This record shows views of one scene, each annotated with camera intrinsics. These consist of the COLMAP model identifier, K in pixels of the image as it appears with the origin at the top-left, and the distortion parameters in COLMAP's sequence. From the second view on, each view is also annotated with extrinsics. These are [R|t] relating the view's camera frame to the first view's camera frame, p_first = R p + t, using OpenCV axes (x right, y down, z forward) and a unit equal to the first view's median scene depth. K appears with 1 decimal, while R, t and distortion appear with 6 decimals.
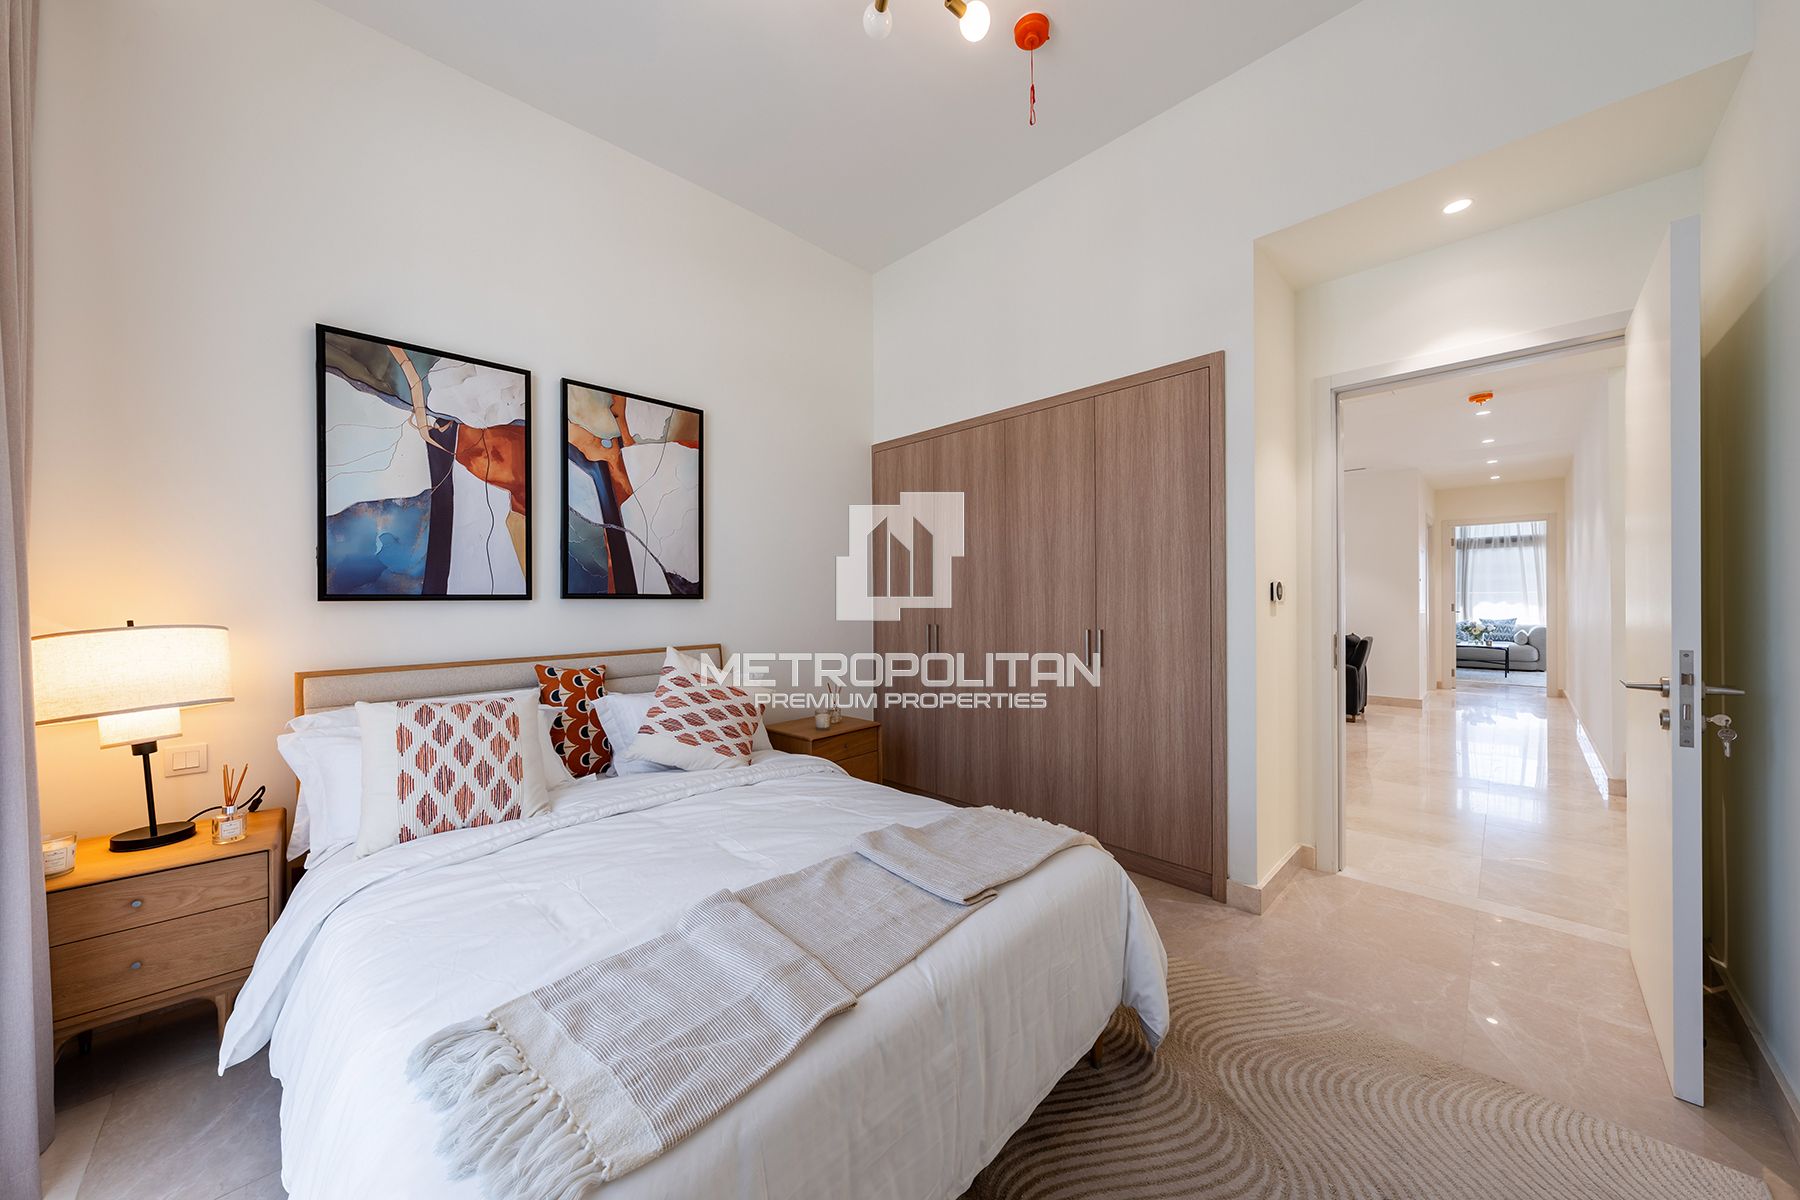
lens RADIAL K [[608.8, 0, 899.3], [0, 608.8, 605.9], [0, 0, 1]] dist [-0.002444, -0.000118]
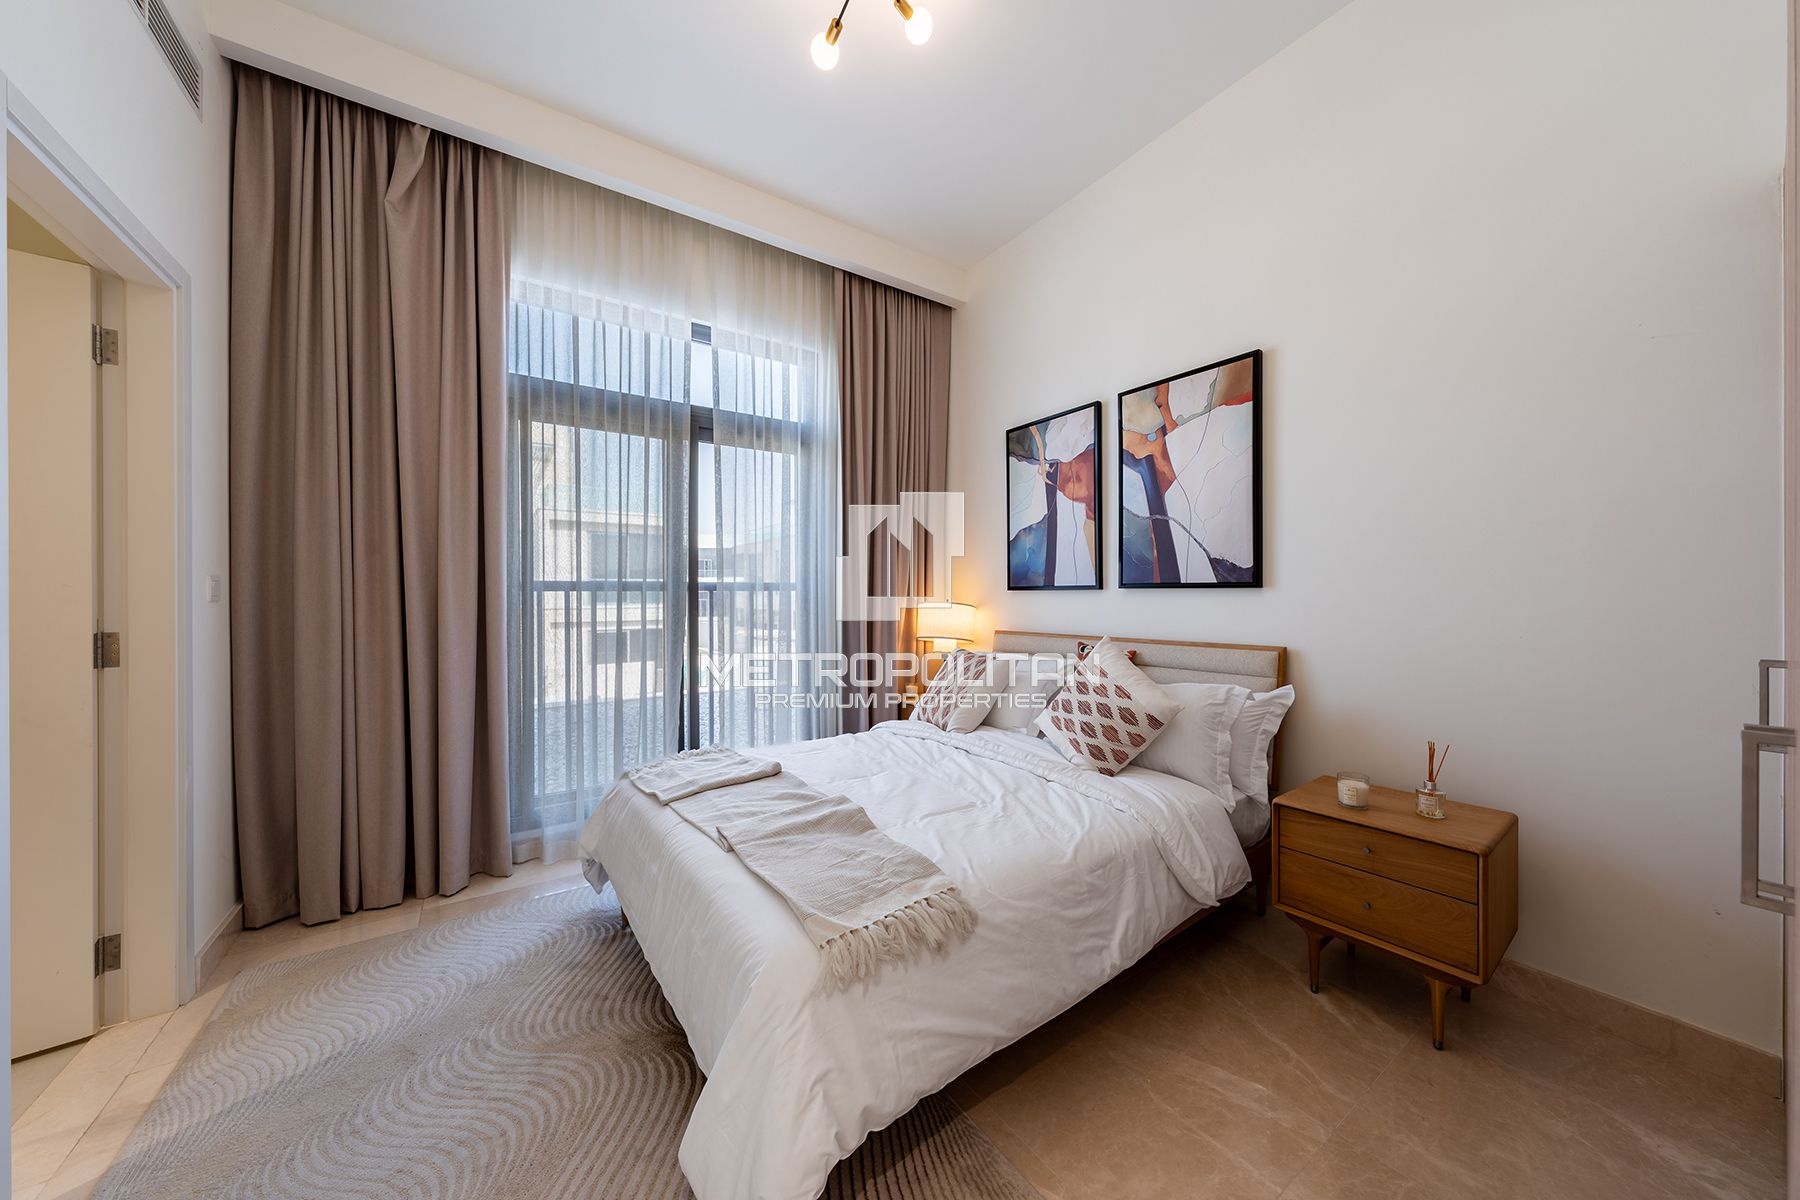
lens RADIAL K [[611.9, 0, 900.0], [0, 611.9, 600.0], [0, 0, 1]] dist [-0.000564, -0.000035]
pose [[-0.185297, 0.017912, -0.982519, 0.677209], [-0.002590, 0.999821, 0.018716, -0.010835], [0.982679, 0.006013, -0.185218, 0.846941]]
